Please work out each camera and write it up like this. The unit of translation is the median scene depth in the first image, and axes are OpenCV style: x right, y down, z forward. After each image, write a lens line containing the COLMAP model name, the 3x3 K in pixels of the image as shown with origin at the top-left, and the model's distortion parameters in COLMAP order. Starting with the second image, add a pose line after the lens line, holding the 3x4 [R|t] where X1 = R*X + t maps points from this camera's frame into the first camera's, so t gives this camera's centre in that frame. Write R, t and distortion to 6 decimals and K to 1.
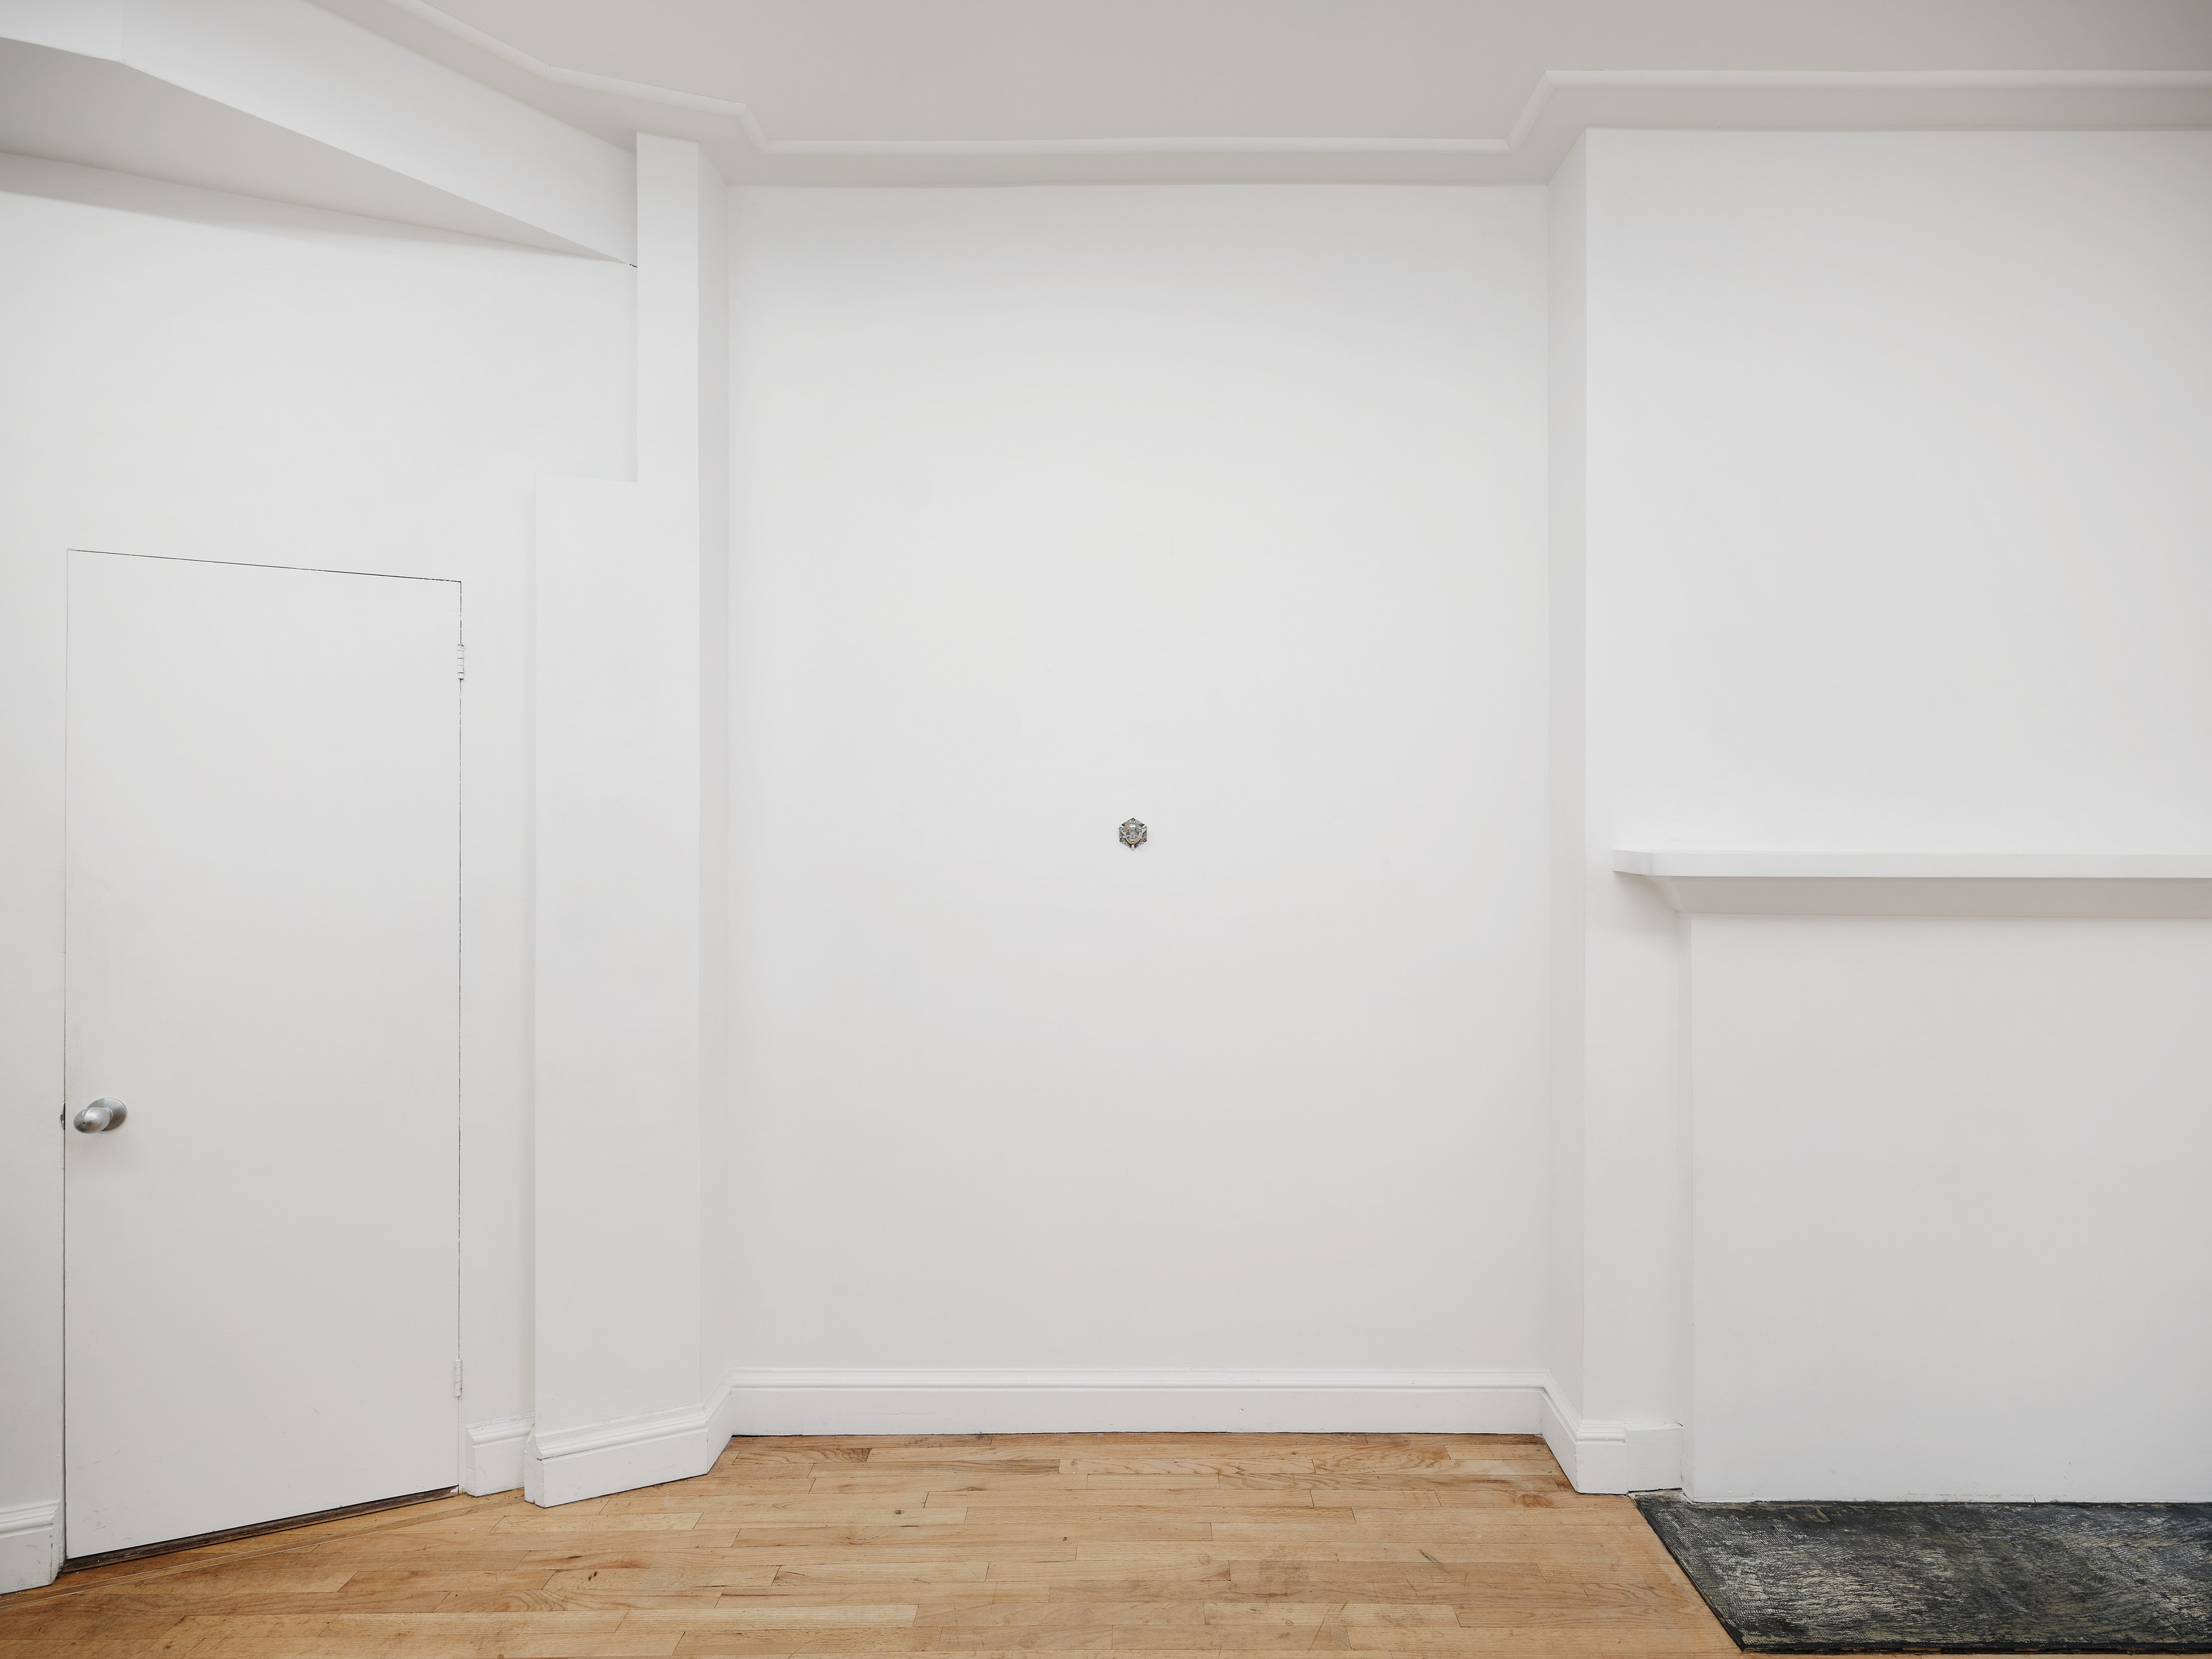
lens RADIAL K [[1024.9, 0, 1143.4], [0, 1024.9, 832.9], [0, 0, 1]] dist [-0.001699, 0.000385]
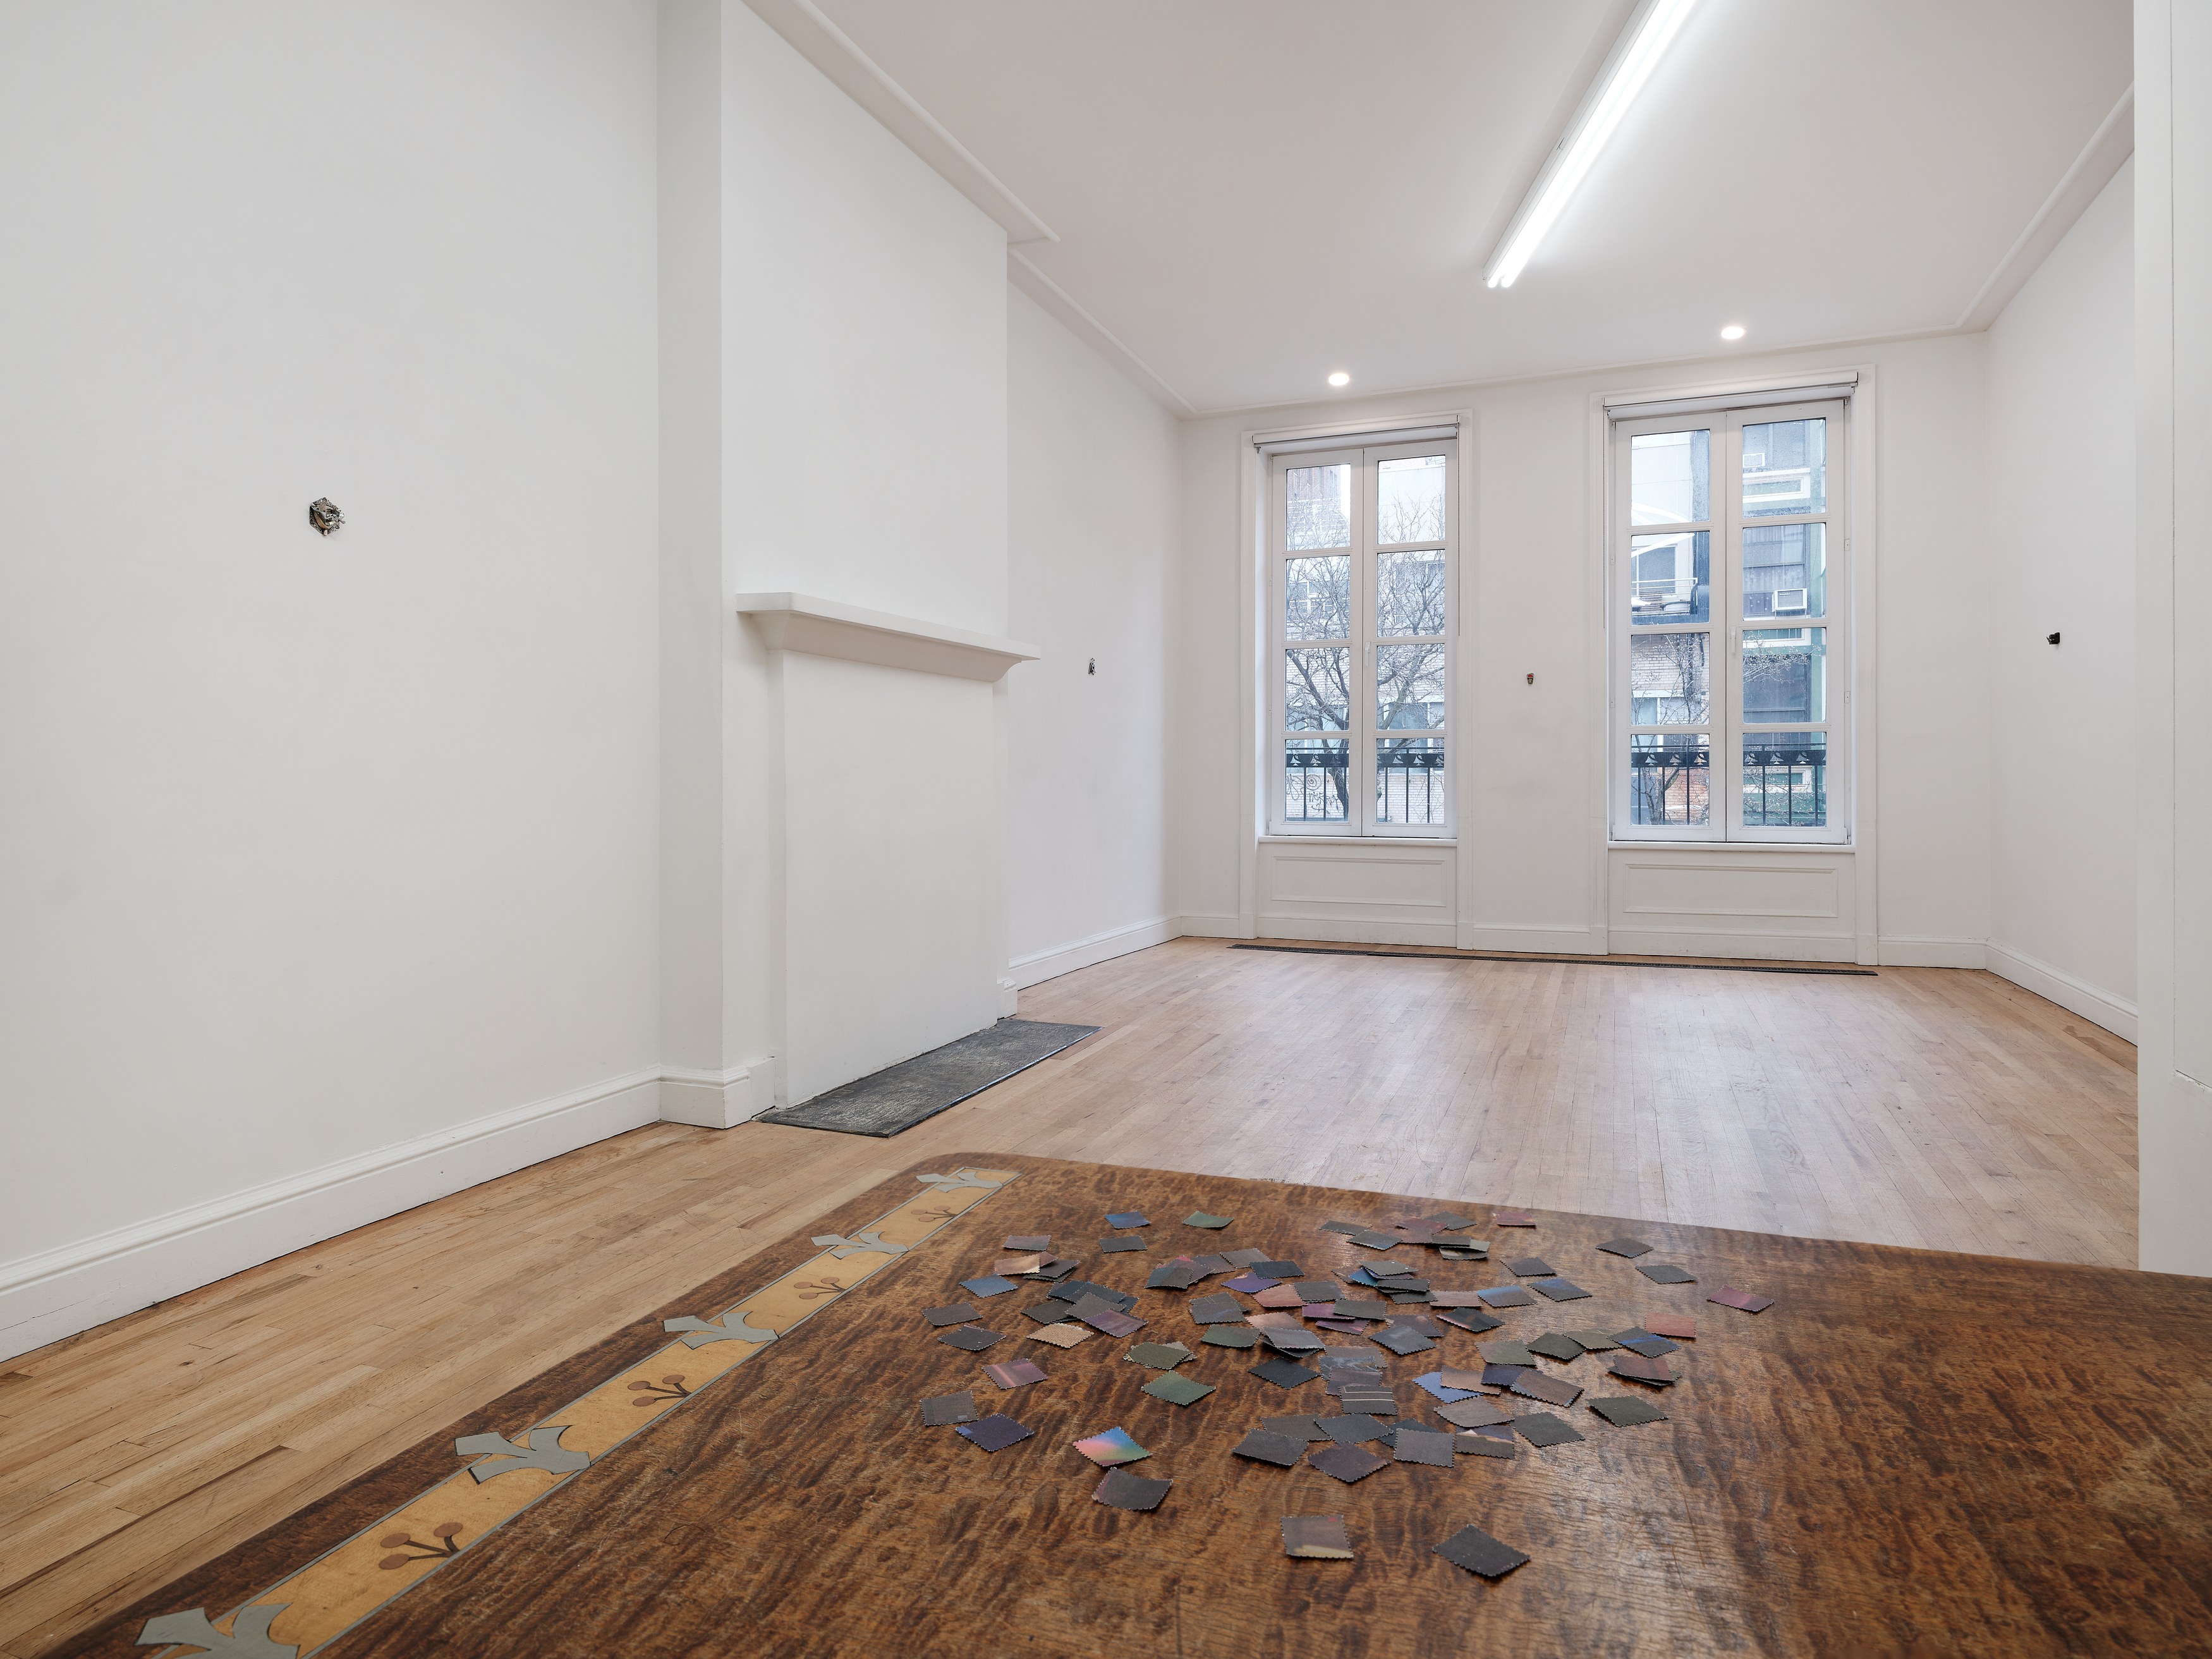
lens RADIAL K [[1351.3, 0, 1067.4], [0, 1351.3, 793.9], [0, 0, 1]] dist [-0.001418, 0.002356]
pose [[0.376766, -0.013646, 0.926208, -0.894242], [0.003239, 0.999905, 0.013414, 0.236086], [-0.926303, -0.002054, 0.376774, 0.035691]]
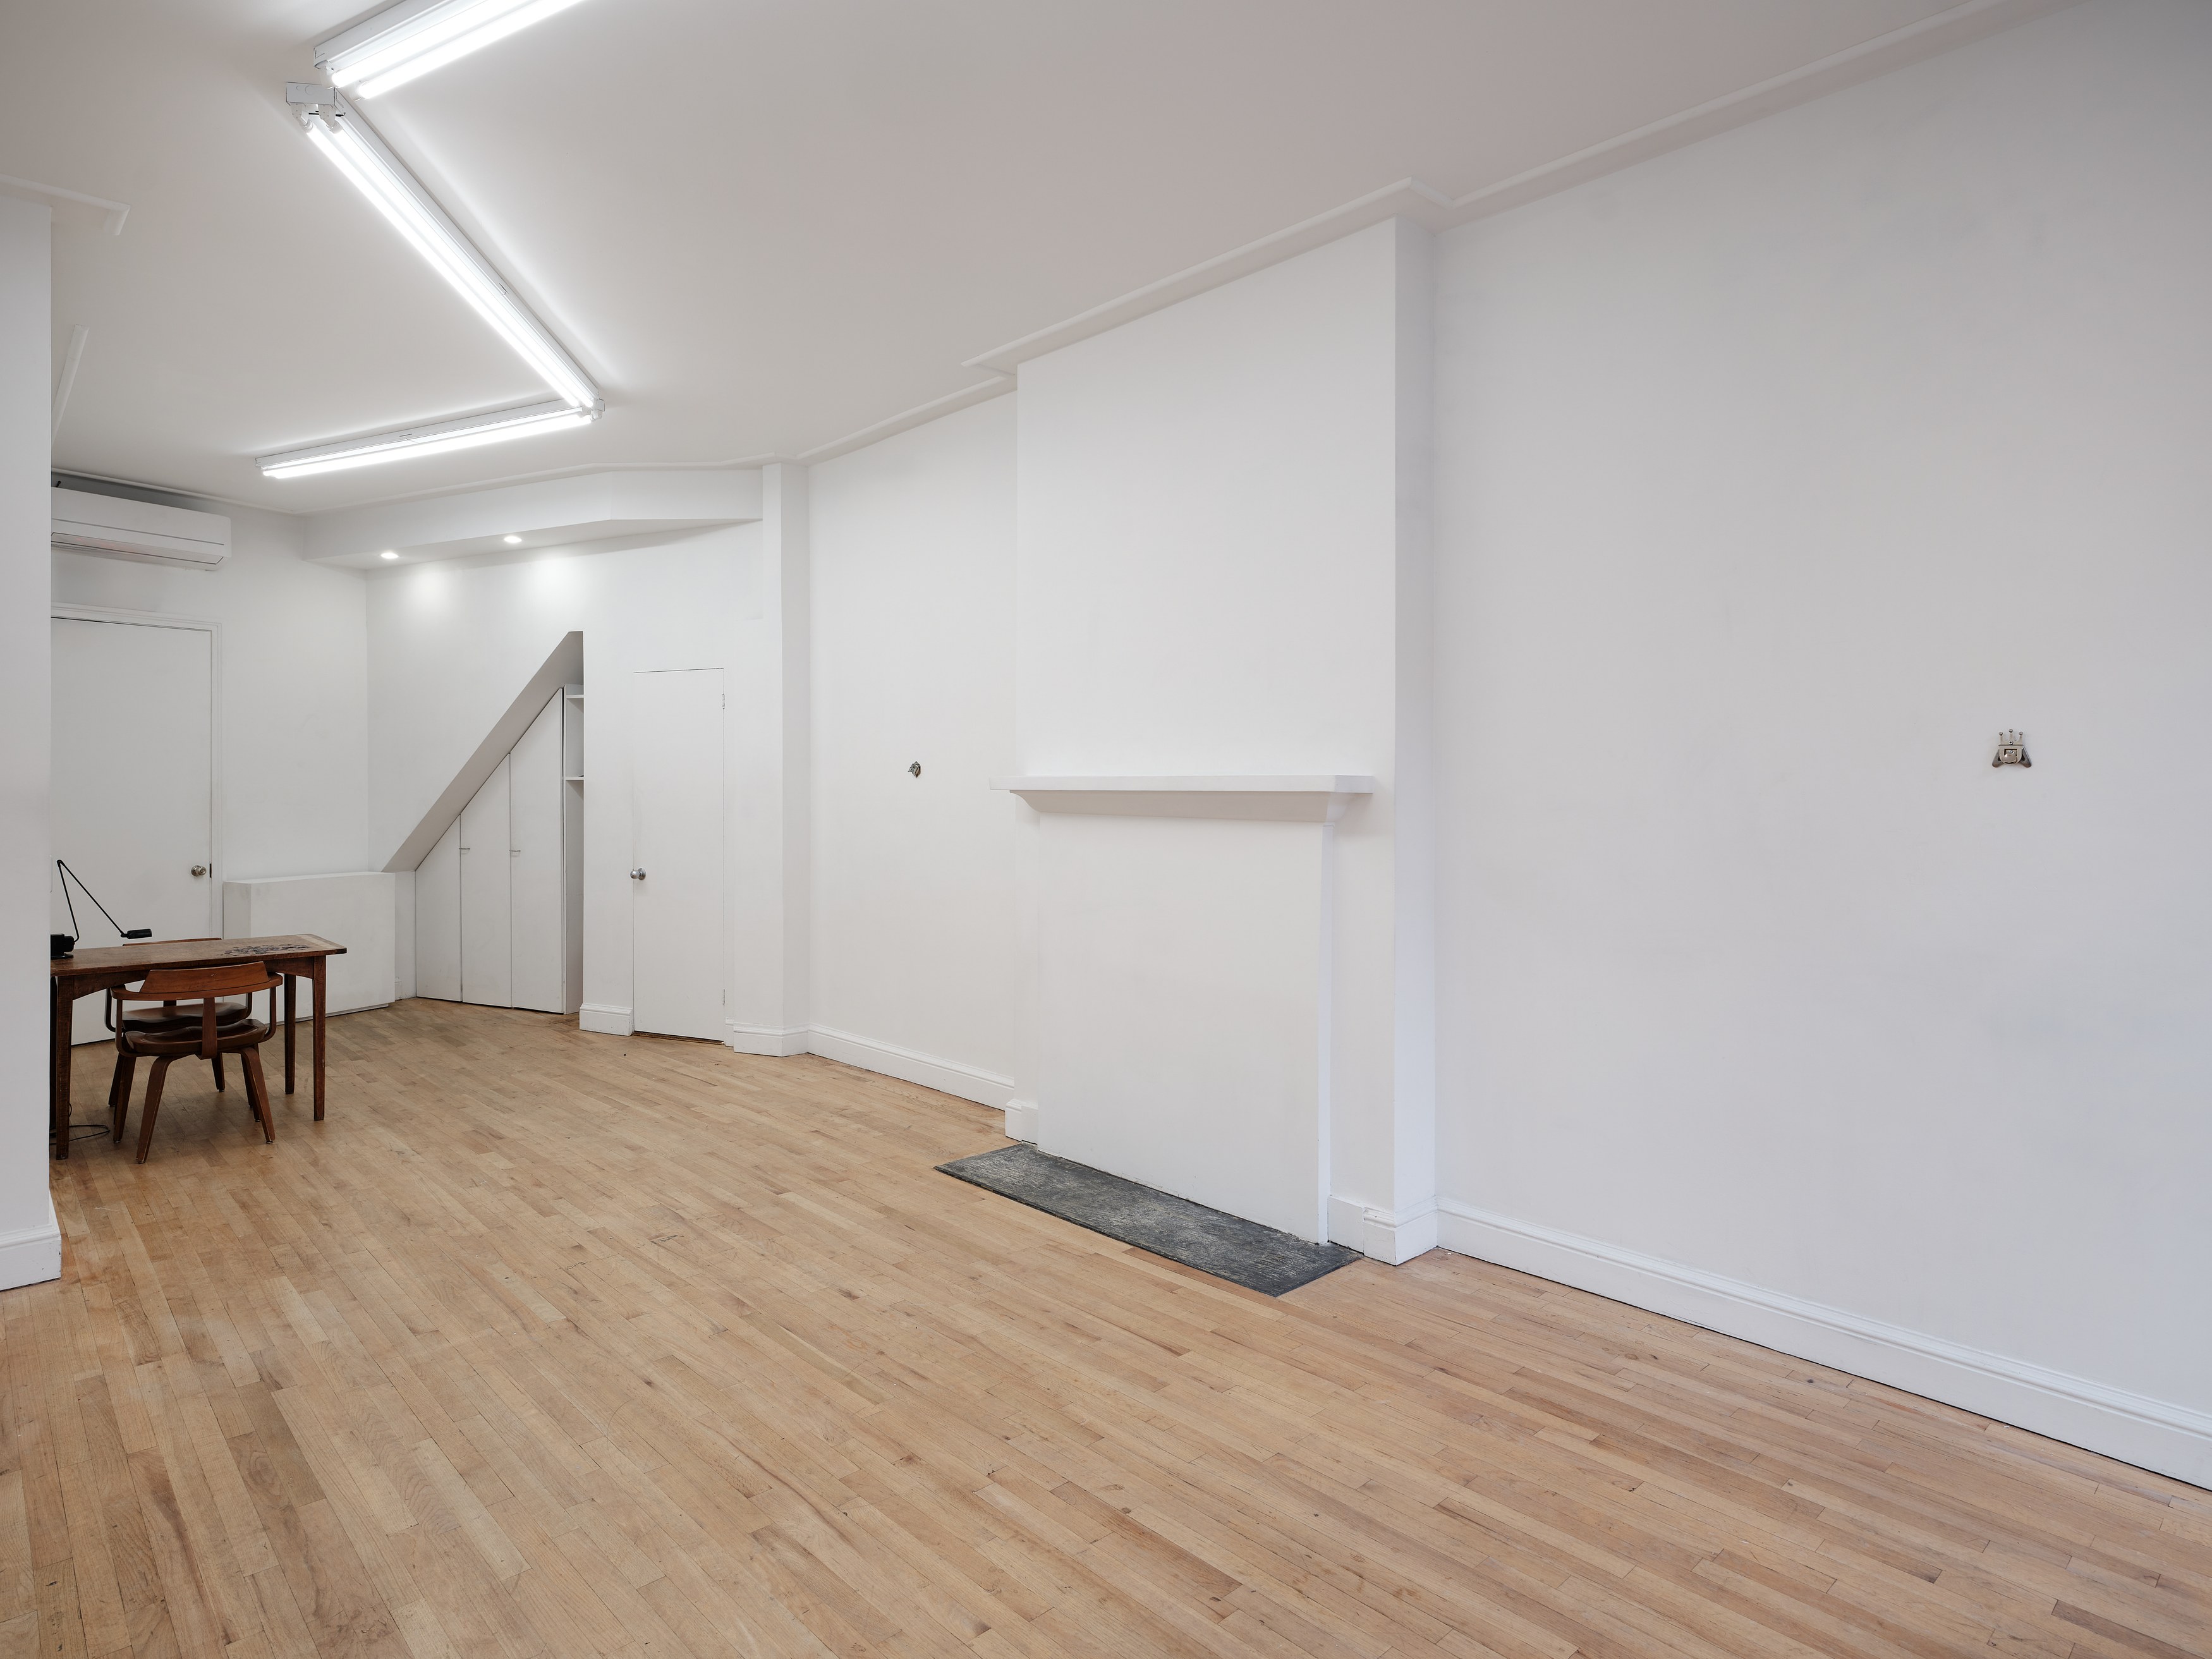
lens RADIAL K [[1242.7, 0, 1111.1], [0, 1242.7, 779.3], [0, 0, 1]] dist [-0.002682, 0.002130]
pose [[0.684192, -0.004658, -0.729287, 2.155765], [0.003677, 0.999989, -0.002938, 0.031364], [0.729293, -0.000671, 0.684201, -0.349872]]
